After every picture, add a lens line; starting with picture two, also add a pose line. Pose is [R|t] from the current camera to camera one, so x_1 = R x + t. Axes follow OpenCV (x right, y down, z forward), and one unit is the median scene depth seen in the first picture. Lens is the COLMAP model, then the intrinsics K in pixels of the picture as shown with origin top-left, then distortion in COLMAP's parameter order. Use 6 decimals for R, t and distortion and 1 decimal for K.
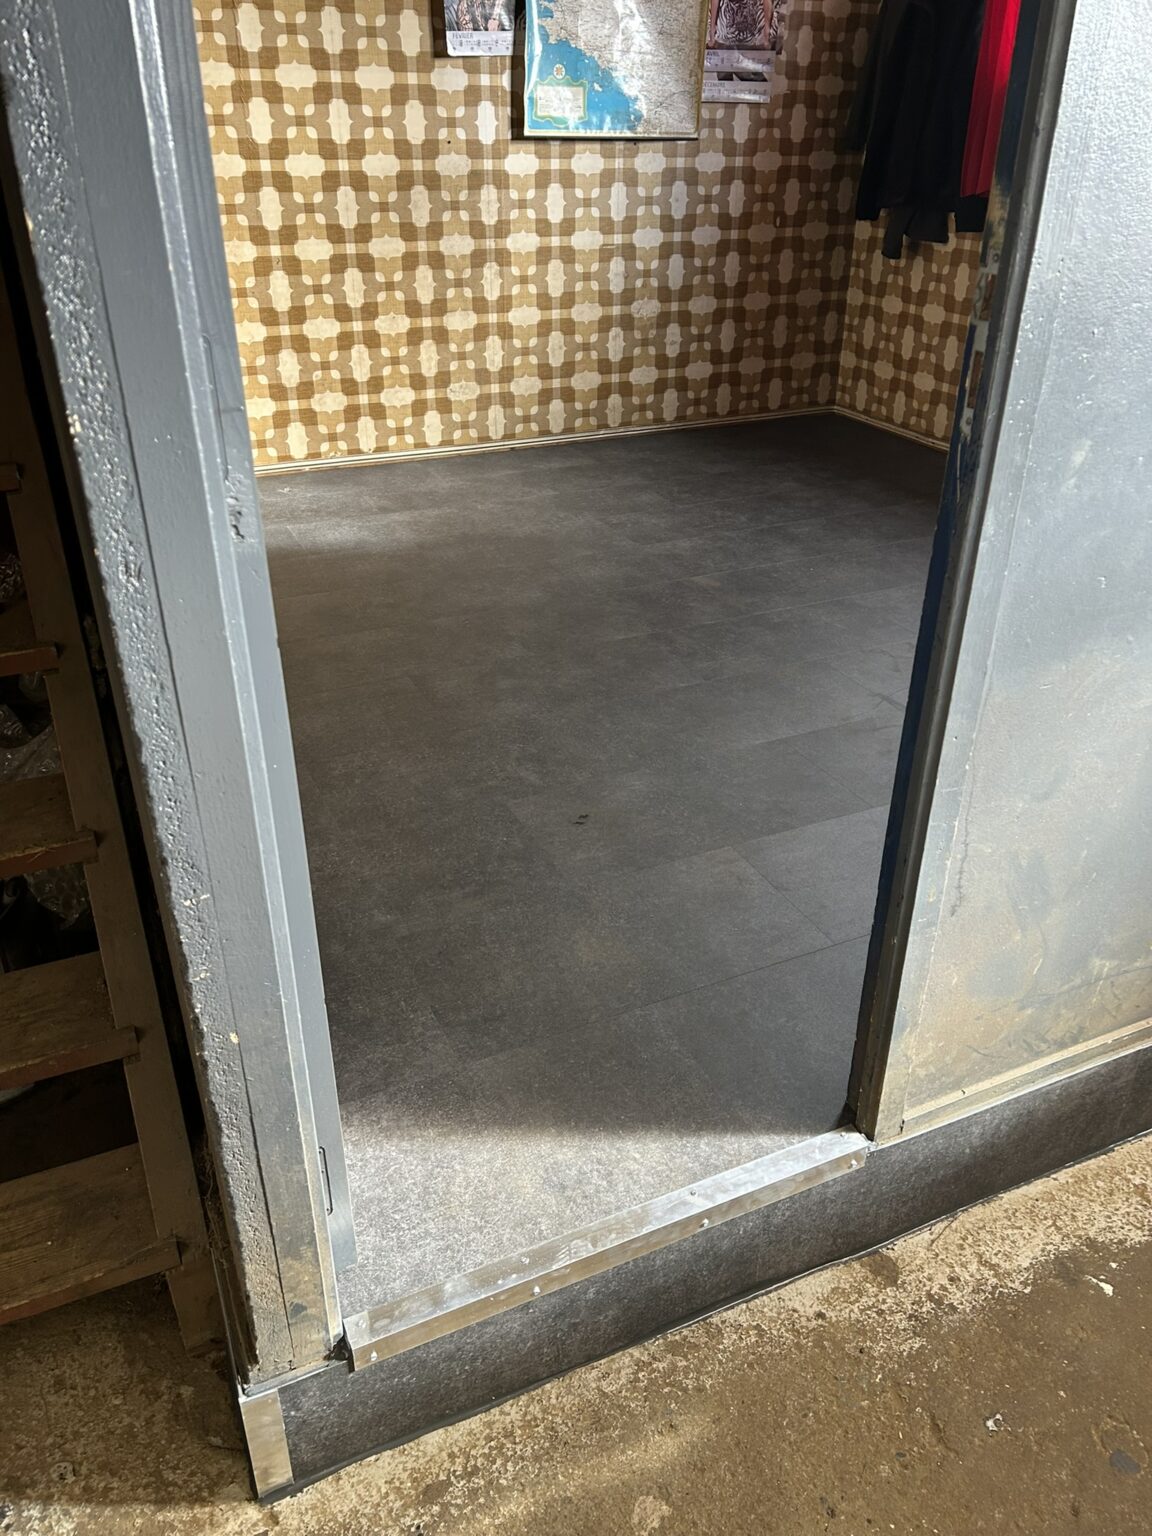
lens RADIAL K [[1163.2, 0, 575.2], [0, 1163.2, 767.0], [0, 0, 1]] dist [0.016392, -0.017011]
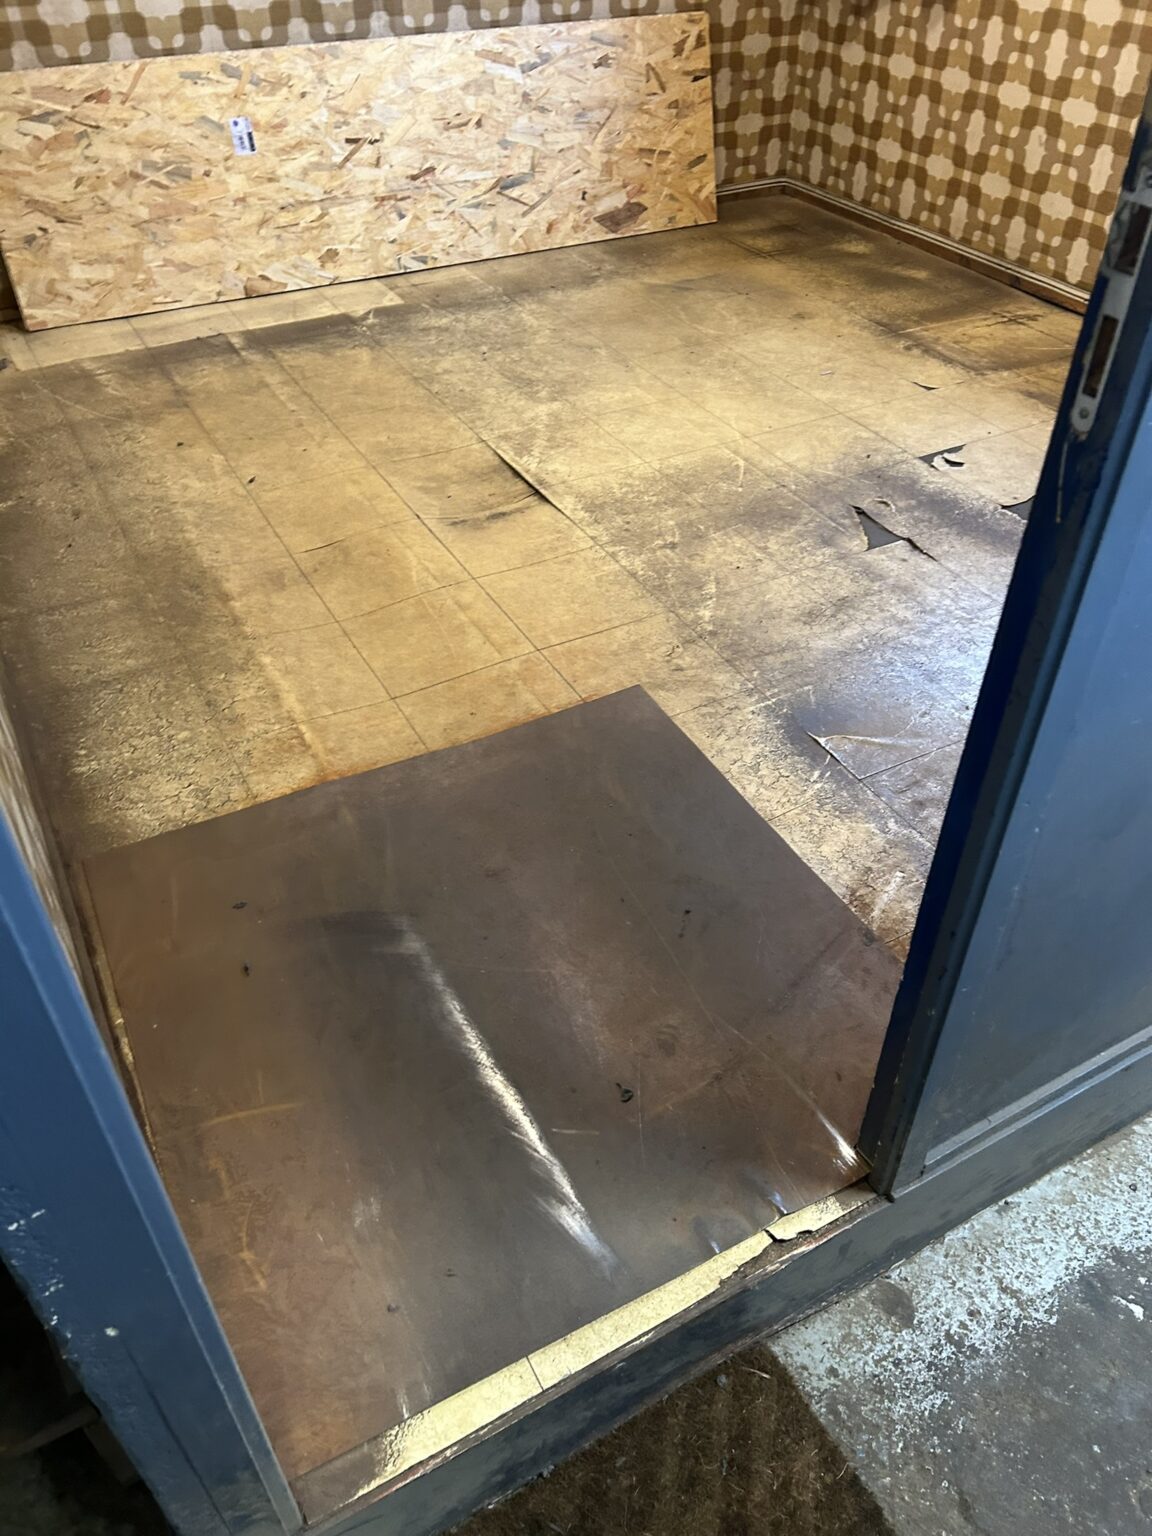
lens RADIAL K [[1163.2, 0, 578.1], [0, 1163.2, 768.9], [0, 0, 1]] dist [0.016392, -0.017011]
pose [[0.997224, -0.052462, 0.052835, -0.009522], [0.041256, 0.980045, 0.194450, -0.166639], [-0.061982, -0.191730, 0.979489, 0.206124]]
